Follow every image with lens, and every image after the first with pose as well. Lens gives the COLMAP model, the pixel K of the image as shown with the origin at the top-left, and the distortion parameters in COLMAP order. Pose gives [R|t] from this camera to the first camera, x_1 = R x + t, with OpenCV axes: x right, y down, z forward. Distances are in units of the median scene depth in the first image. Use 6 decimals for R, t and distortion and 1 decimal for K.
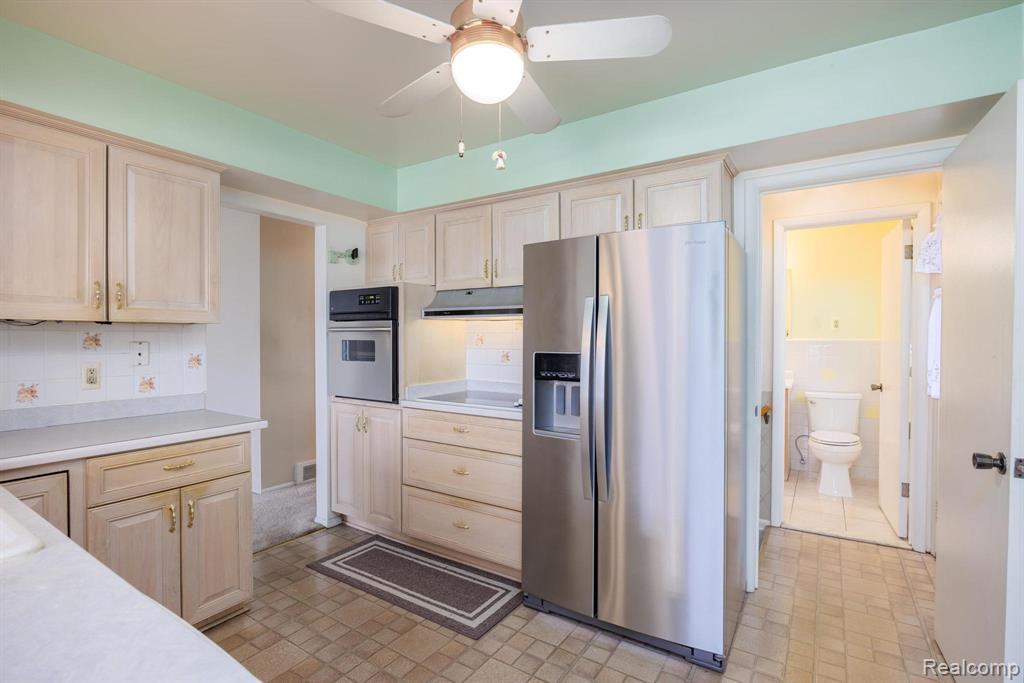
lens RADIAL K [[490.5, 0, 512.0], [0, 490.5, 341.5], [0, 0, 1]] dist [-0.012136, 0.000732]
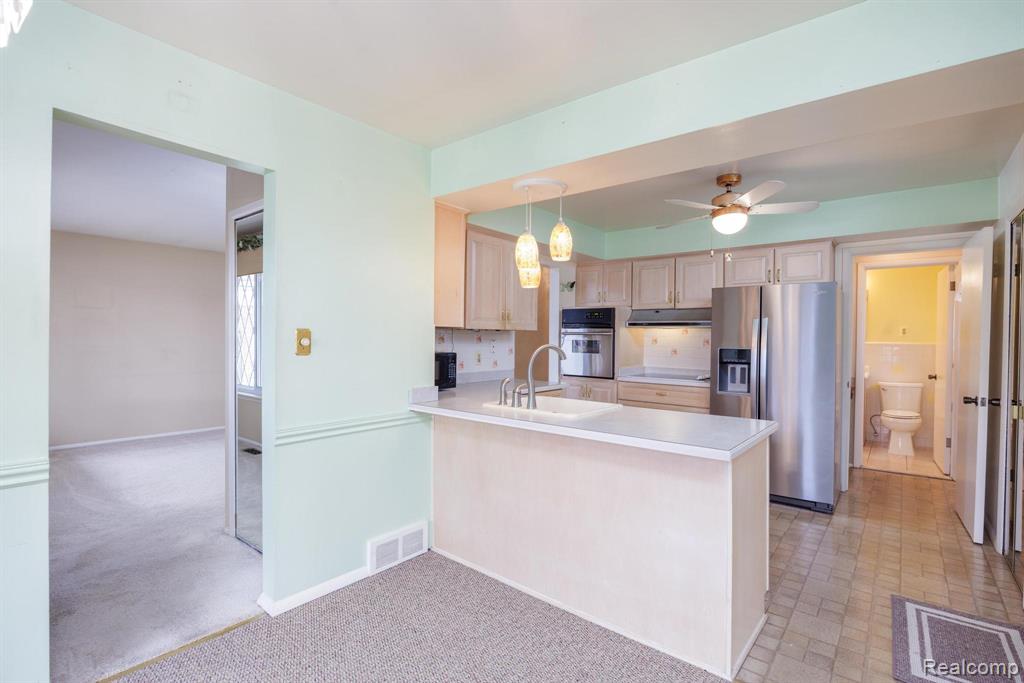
lens RADIAL K [[485.4, 0, 512.0], [0, 485.4, 341.5], [0, 0, 1]] dist [-0.013133, -0.000186]
pose [[0.994021, 0.011032, -0.108631, -0.392374], [-0.010945, 0.999939, 0.001402, 0.001951], [0.108640, -0.000205, 0.994081, -0.645314]]
